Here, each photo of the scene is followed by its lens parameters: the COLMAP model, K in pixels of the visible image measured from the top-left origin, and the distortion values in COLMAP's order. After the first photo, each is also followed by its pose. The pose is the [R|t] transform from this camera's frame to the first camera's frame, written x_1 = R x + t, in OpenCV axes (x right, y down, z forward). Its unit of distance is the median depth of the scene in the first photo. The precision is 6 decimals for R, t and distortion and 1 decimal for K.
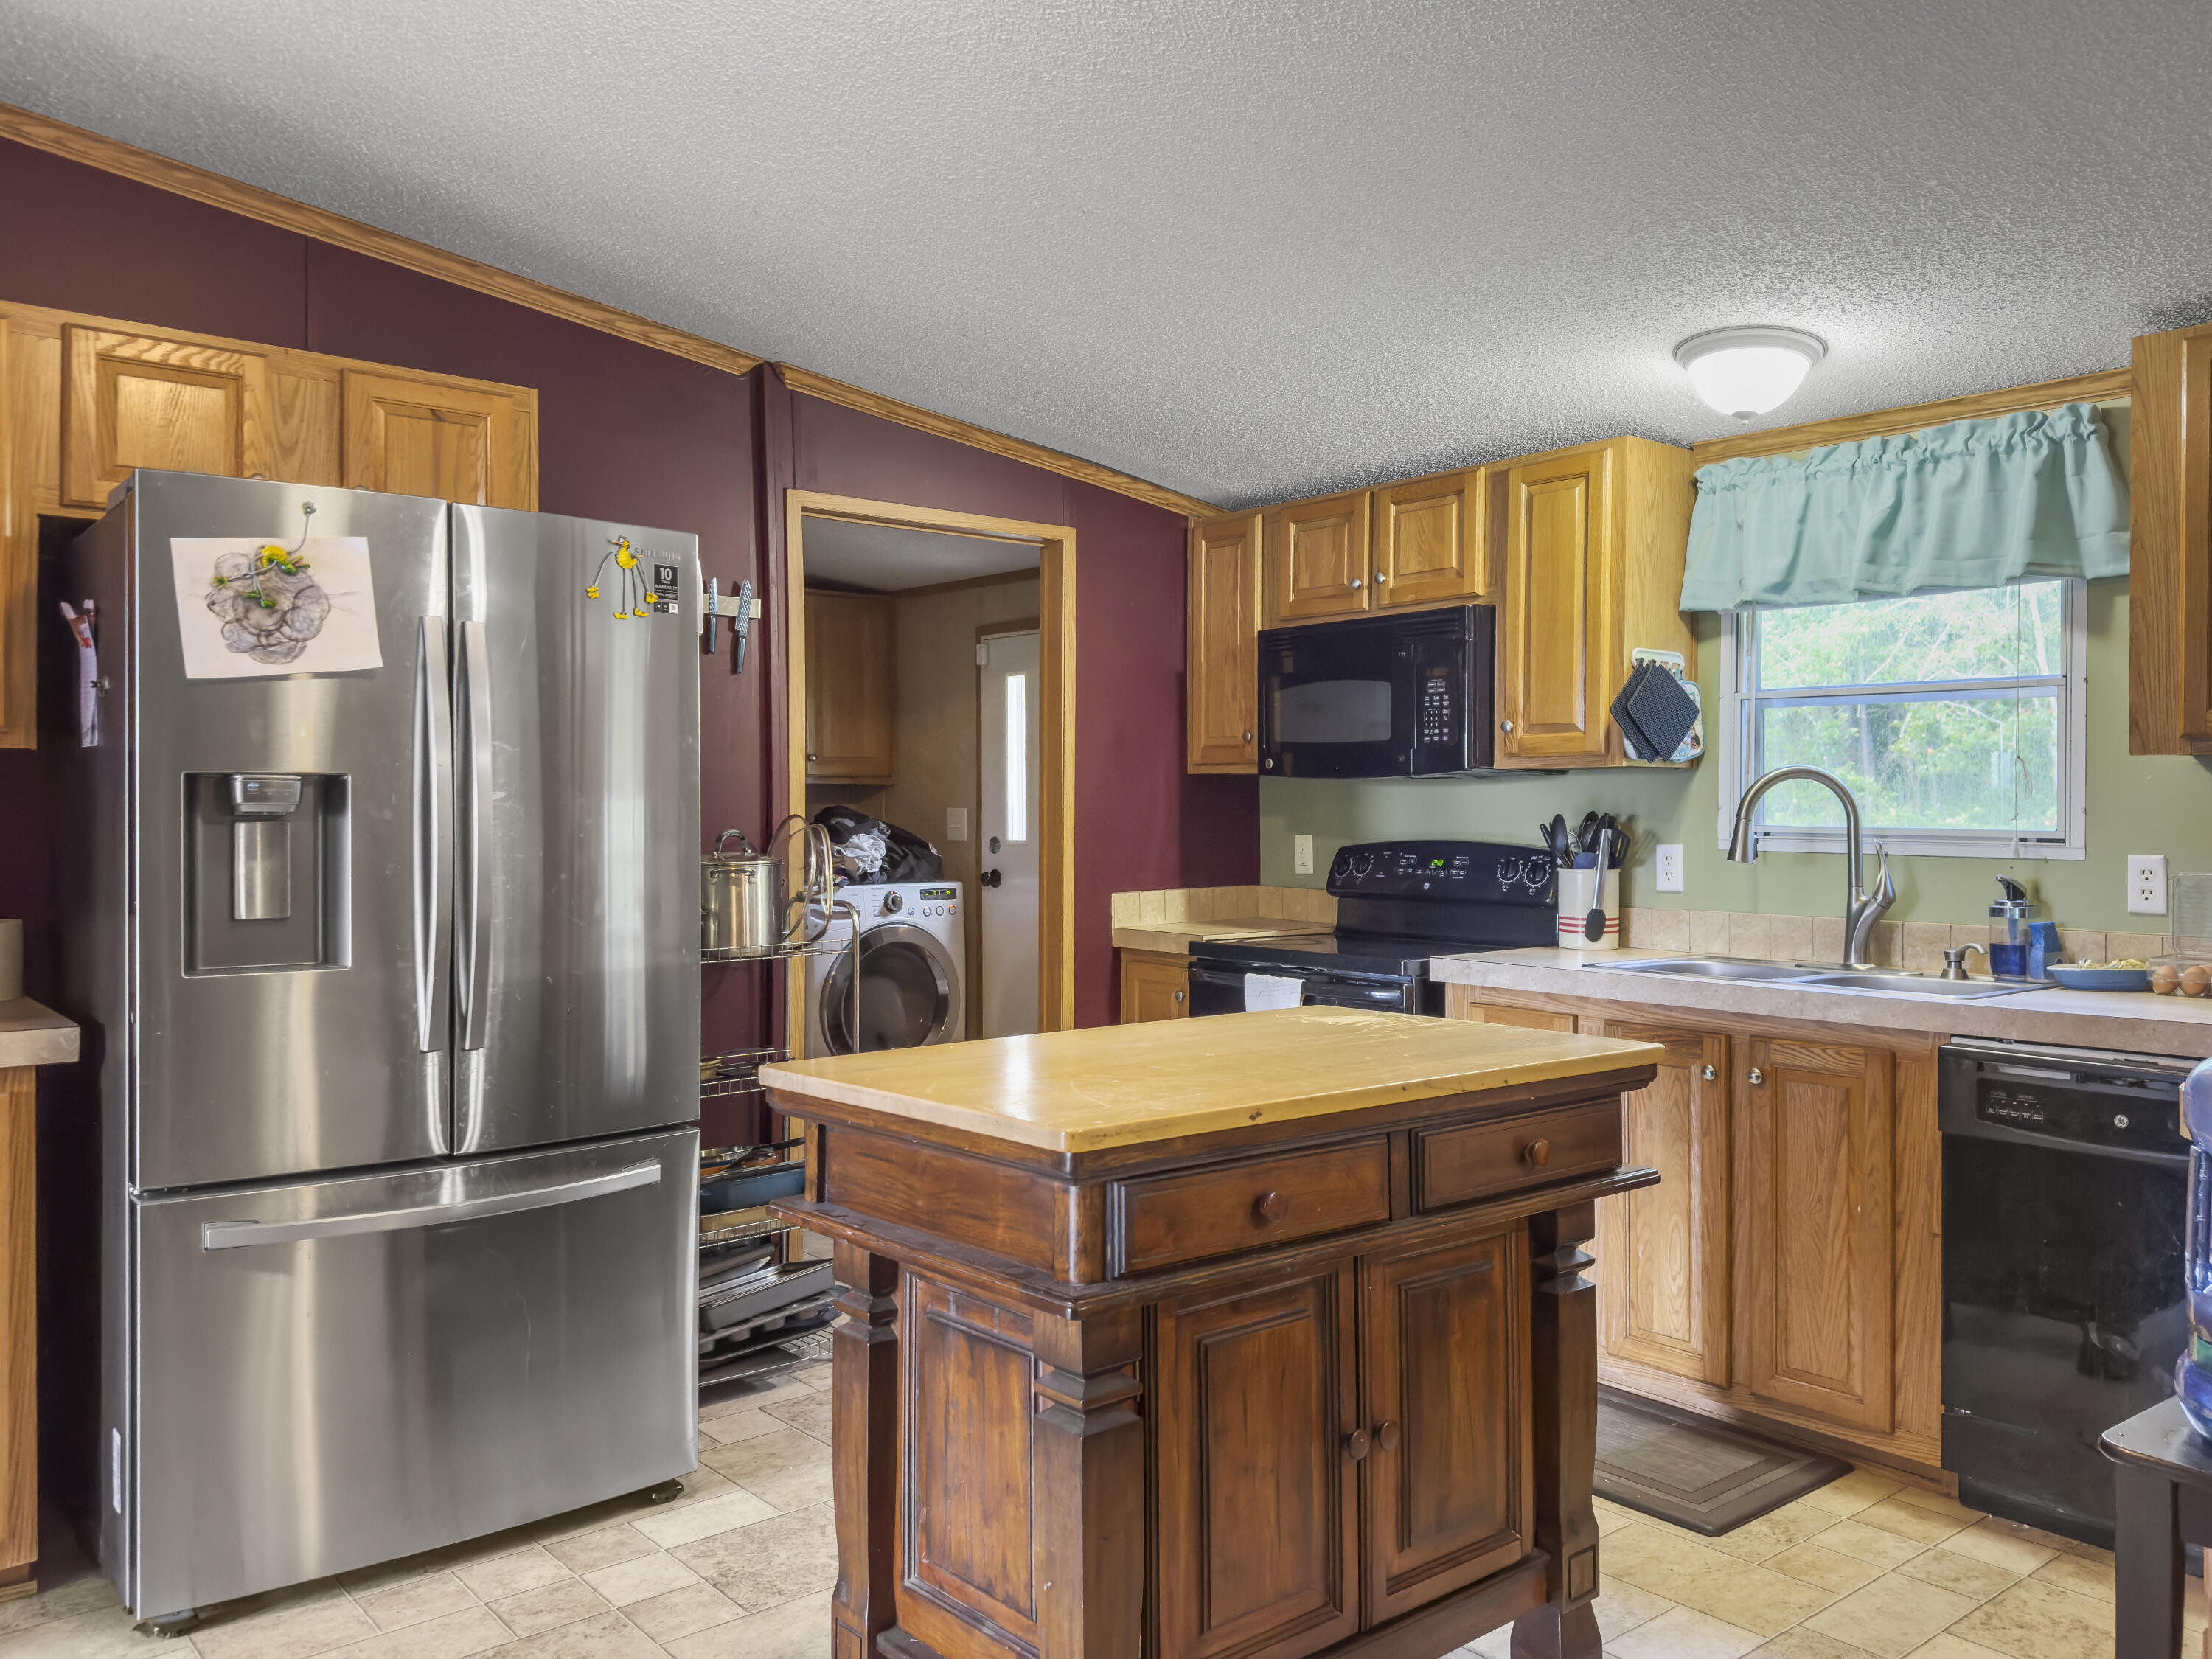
lens RADIAL K [[1672.3, 0, 1097.5], [0, 1672.3, 828.4], [0, 0, 1]] dist [0.062722, -0.020881]
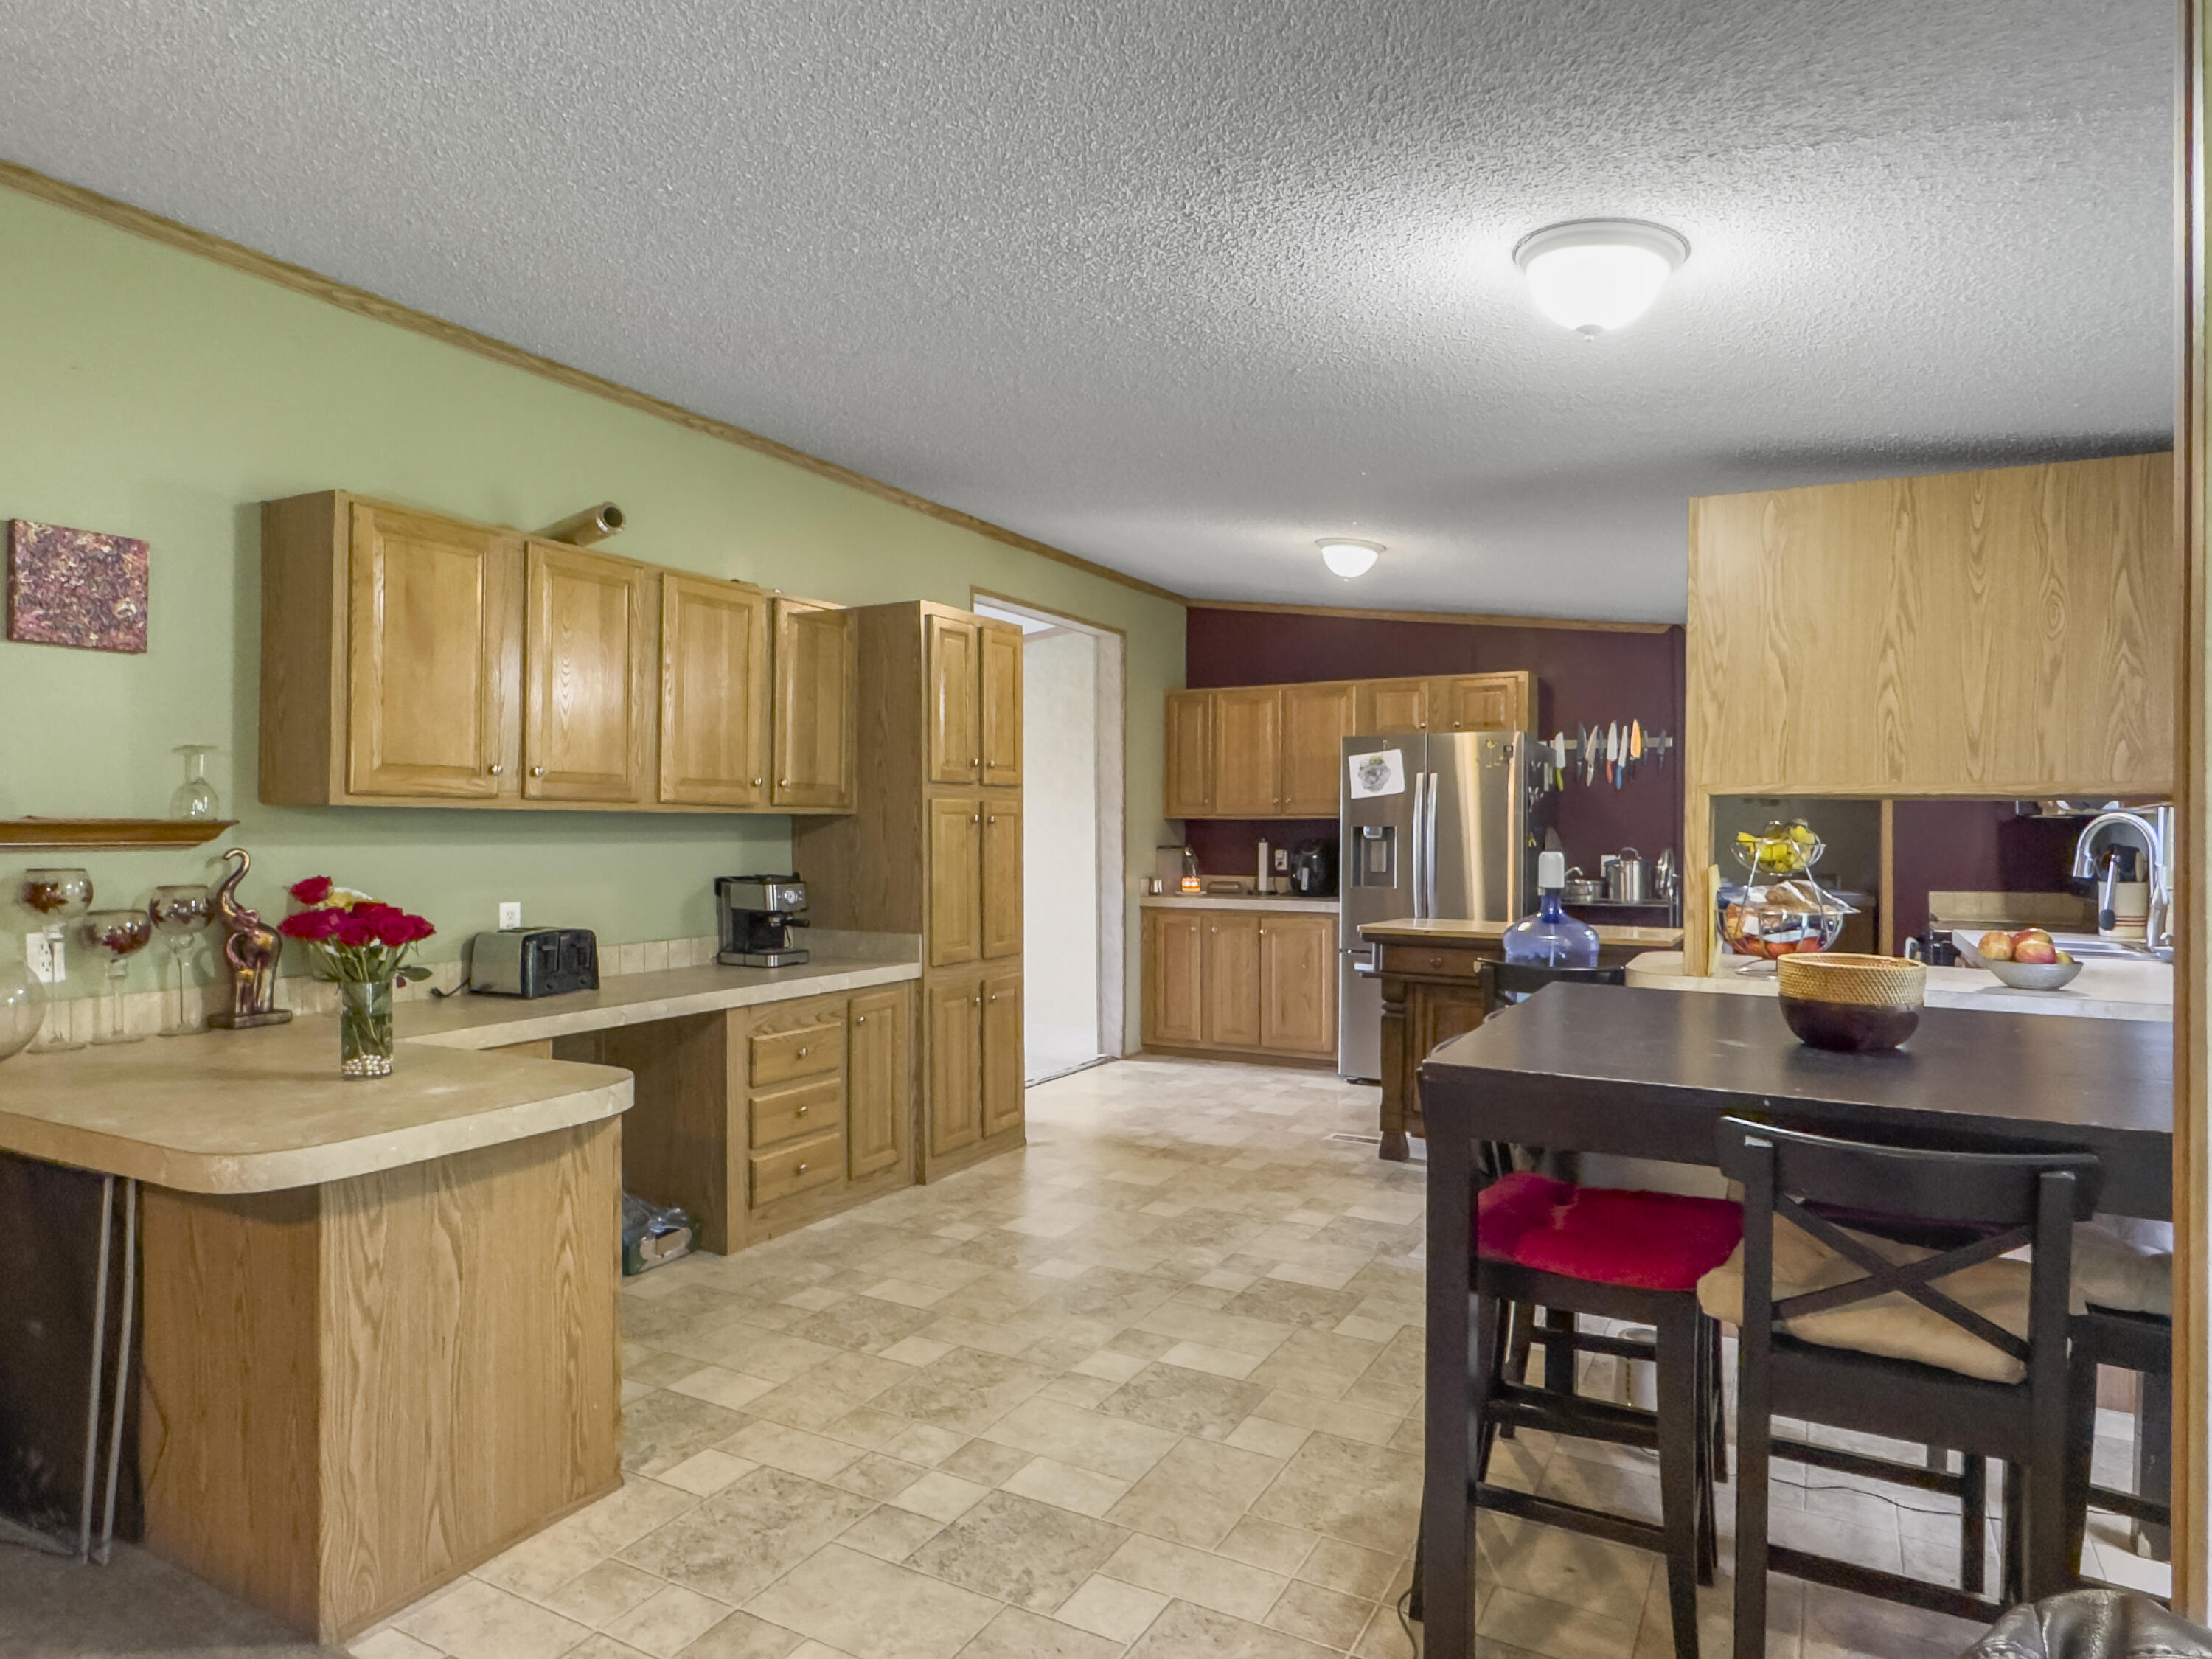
lens RADIAL K [[1295.6, 0, 1098.8], [0, 1295.6, 829.7], [0, 0, 1]] dist [-0.003012, 0.000252]
pose [[0.361141, -0.000505, -0.932511, 1.129235], [-0.014547, 0.999875, -0.006175, -0.002114], [0.932398, 0.015796, 0.361089, -0.262699]]
